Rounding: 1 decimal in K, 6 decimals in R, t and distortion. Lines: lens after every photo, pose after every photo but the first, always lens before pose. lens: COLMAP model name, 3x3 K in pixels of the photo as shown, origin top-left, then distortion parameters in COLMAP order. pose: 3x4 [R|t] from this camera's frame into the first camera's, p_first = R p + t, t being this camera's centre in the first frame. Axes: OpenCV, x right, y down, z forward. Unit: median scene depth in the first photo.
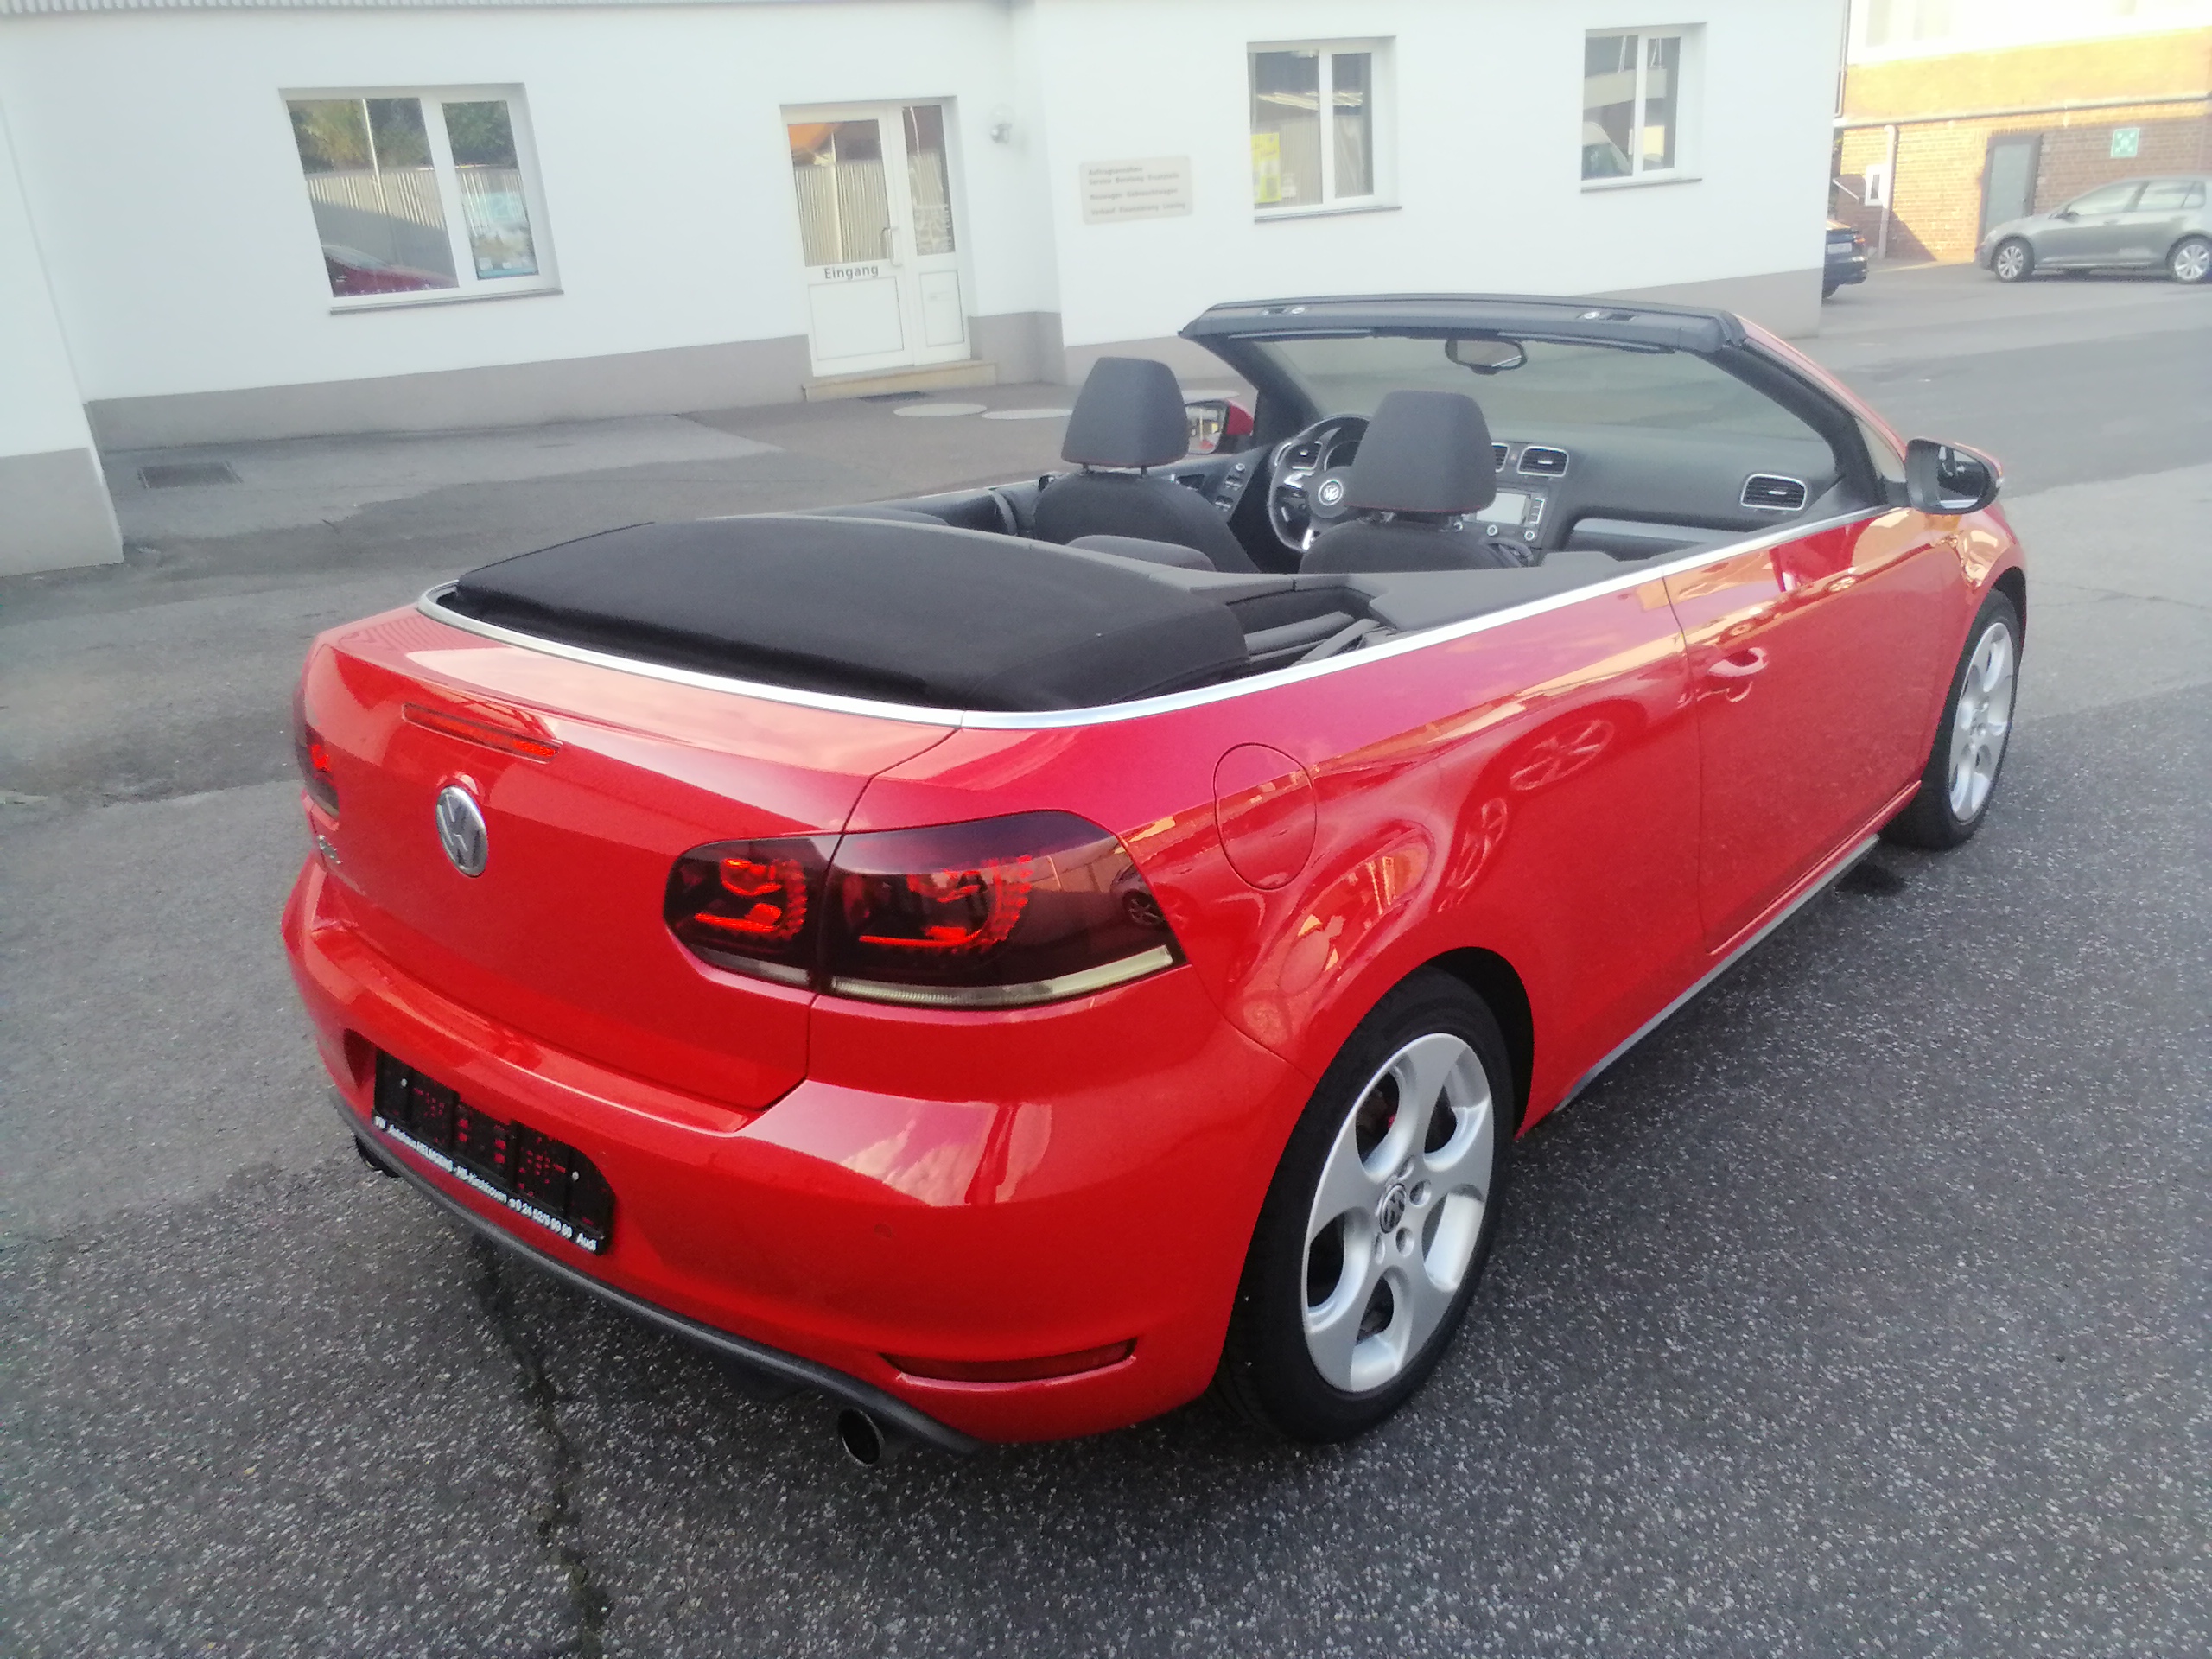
lens RADIAL K [[1722.5, 0, 1131.3], [0, 1722.5, 814.9], [0, 0, 1]] dist [-0.057772, 0.149253]
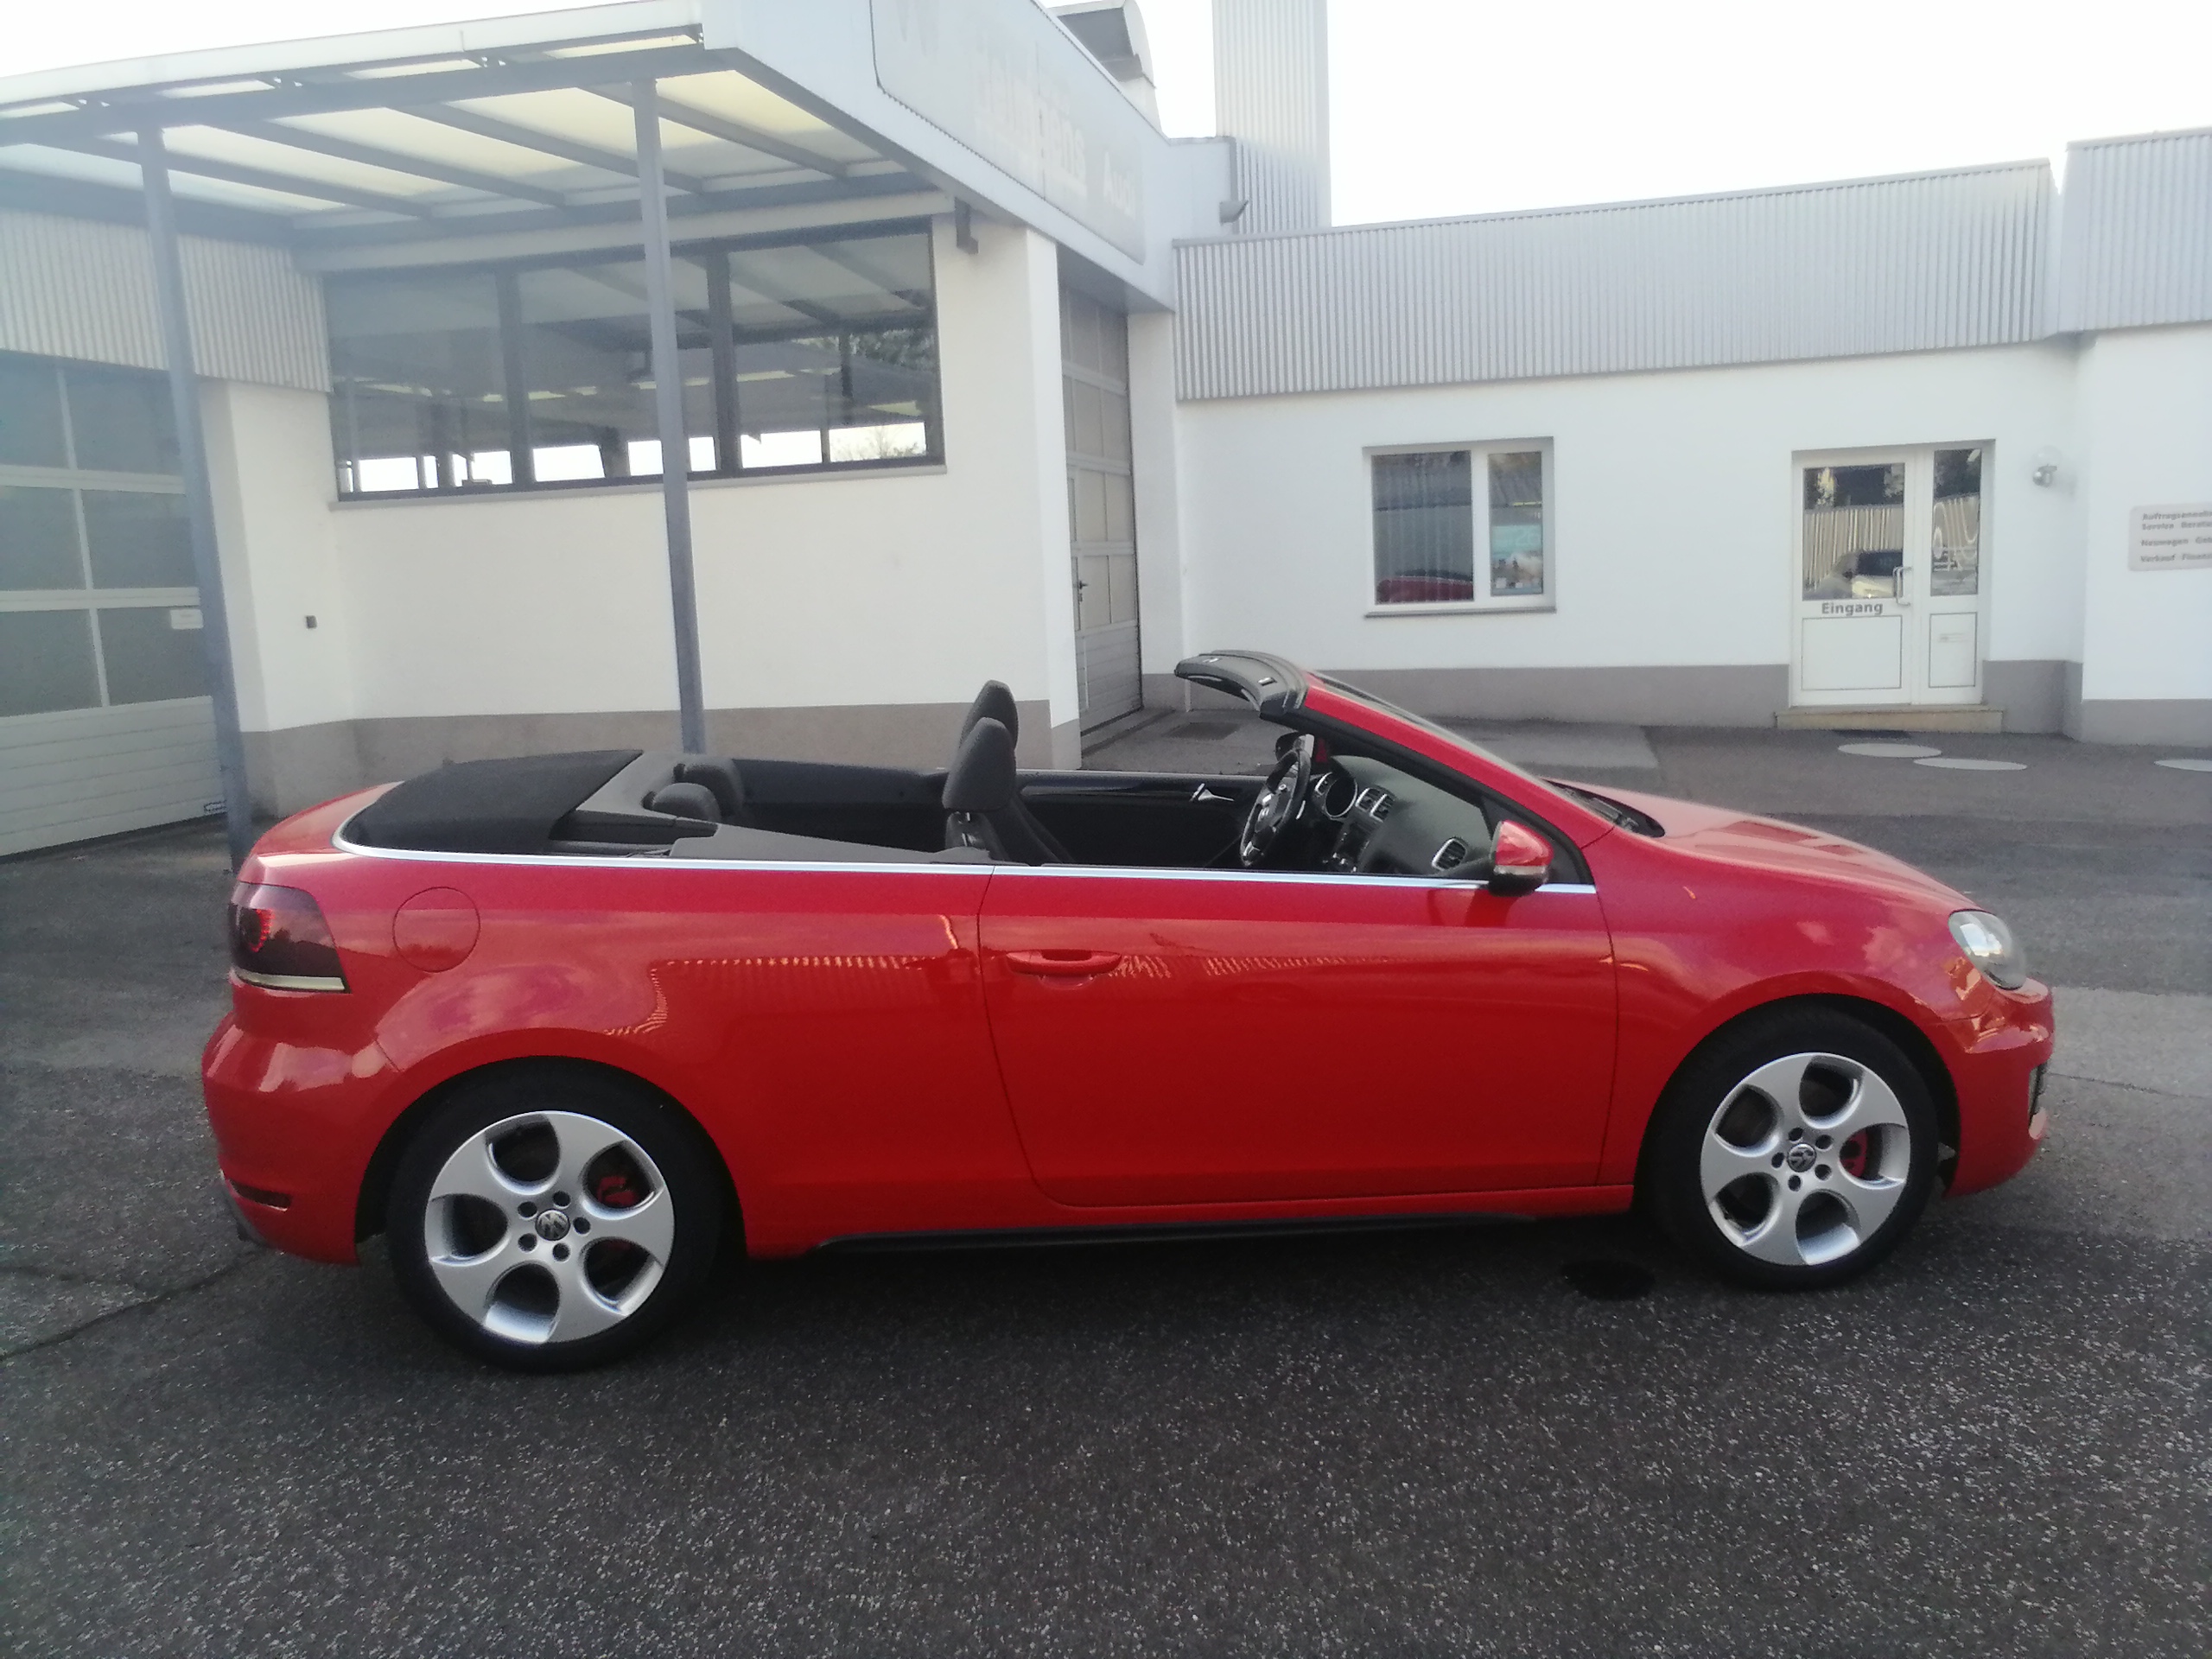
lens RADIAL K [[1722.5, 0, 1131.3], [0, 1722.5, 814.9], [0, 0, 1]] dist [-0.057772, 0.149253]
pose [[0.731949, 0.135890, -0.667671, 0.214111], [-0.248935, 0.965503, -0.076394, -0.018894], [0.634257, 0.222123, 0.740526, 0.018322]]
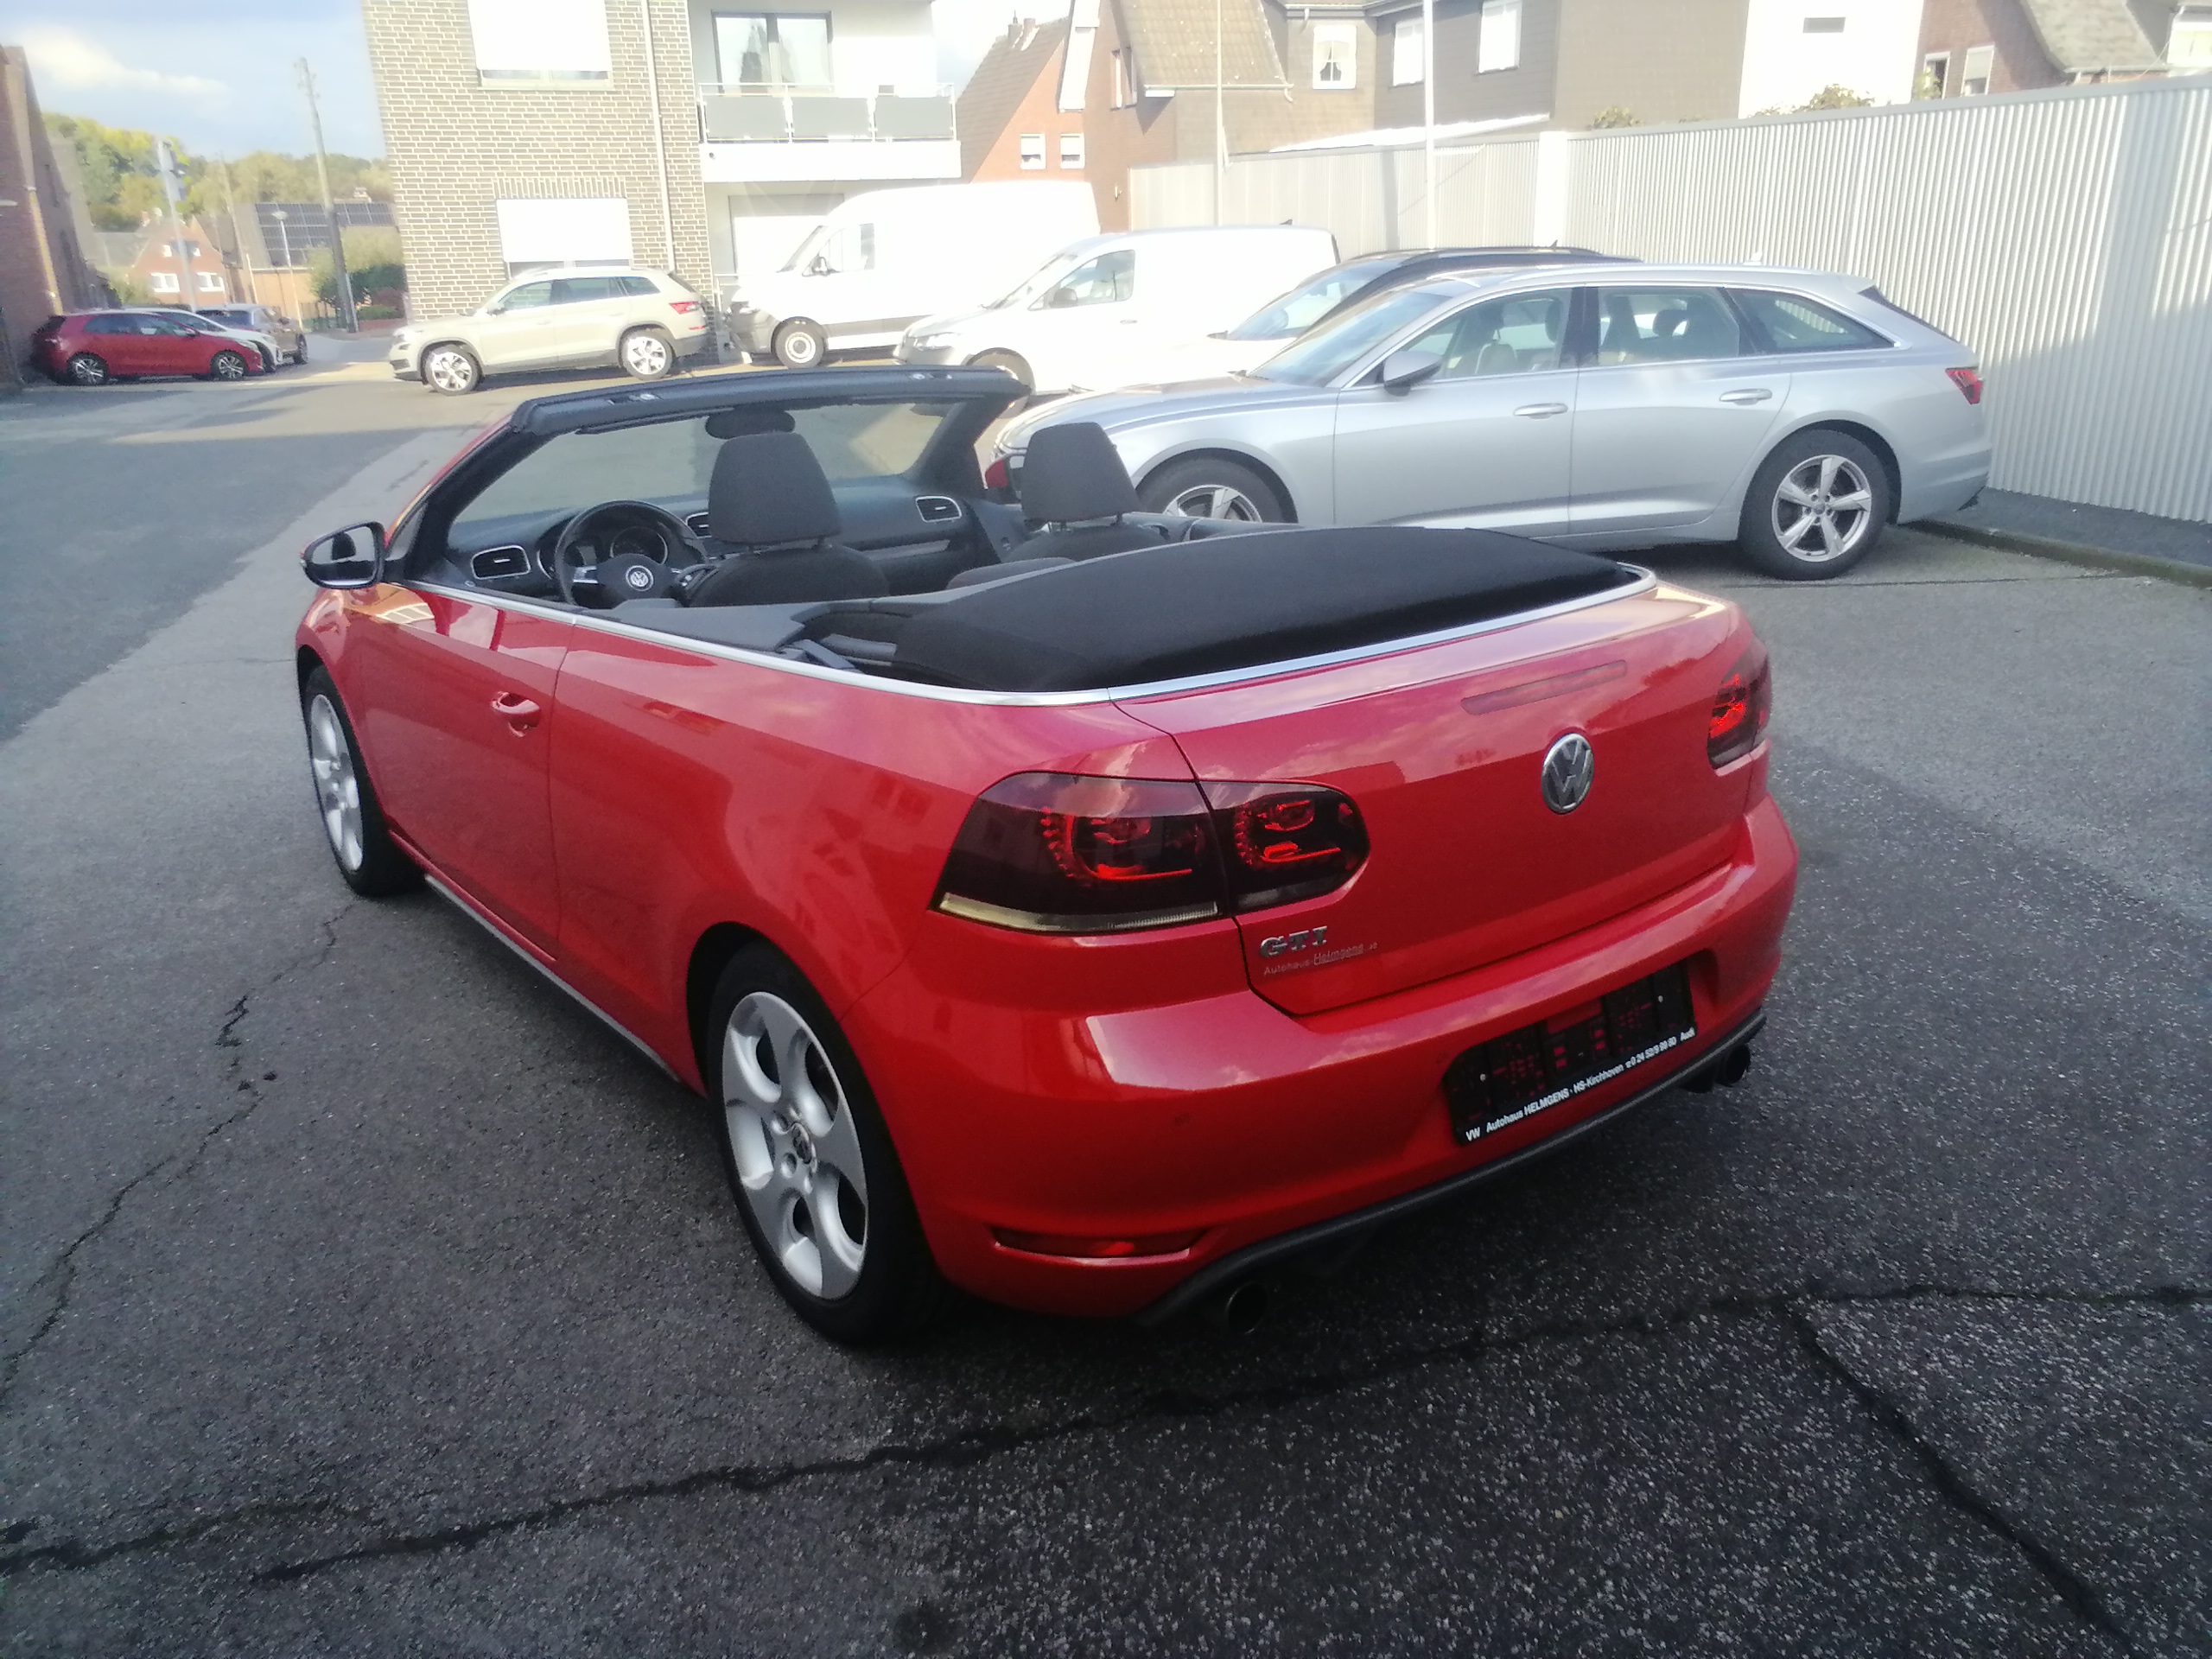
lens RADIAL K [[1722.5, 0, 1131.3], [0, 1722.5, 814.9], [0, 0, 1]] dist [-0.057772, 0.149253]
pose [[0.236617, -0.273470, 0.932323, -0.202385], [0.350394, 0.919017, 0.180640, -0.036292], [-0.906221, 0.283938, 0.313278, 0.119122]]
